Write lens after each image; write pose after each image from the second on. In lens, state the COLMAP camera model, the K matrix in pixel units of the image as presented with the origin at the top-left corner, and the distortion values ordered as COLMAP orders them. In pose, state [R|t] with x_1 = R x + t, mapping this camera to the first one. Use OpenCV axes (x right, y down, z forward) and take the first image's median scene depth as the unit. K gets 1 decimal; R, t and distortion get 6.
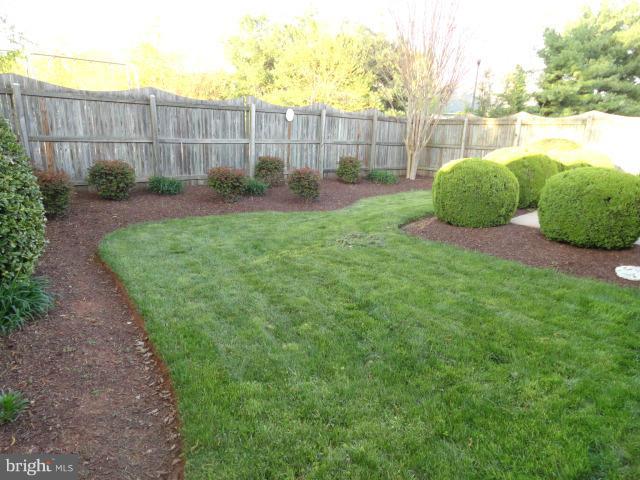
lens RADIAL K [[440.3, 0, 318.1], [0, 440.3, 237.8], [0, 0, 1]] dist [-0.002876, -0.000130]
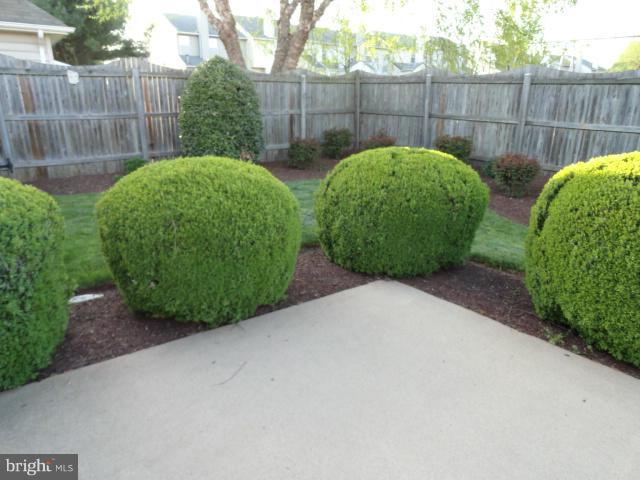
lens RADIAL K [[440.0, 0, 319.2], [0, 440.0, 238.3], [0, 0, 1]] dist [0.000669, -0.000550]
pose [[-0.106935, 0.266027, -0.958016, 0.635331], [-0.273839, 0.918395, 0.285591, -0.138830], [0.955812, 0.292882, -0.025360, 0.663449]]
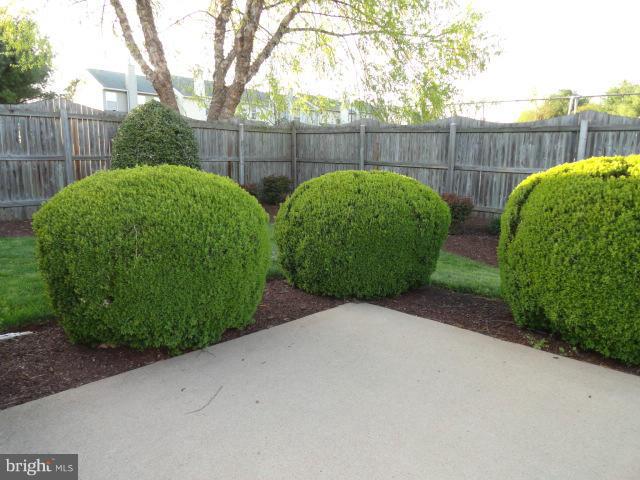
lens RADIAL K [[438.3, 0, 318.7], [0, 438.3, 237.6], [0, 0, 1]] dist [-0.000931, -0.000296]
pose [[0.052118, 0.139512, -0.988848, 0.622015], [-0.278650, 0.952897, 0.119754, -0.099462], [0.958977, 0.269301, 0.088538, 0.644896]]
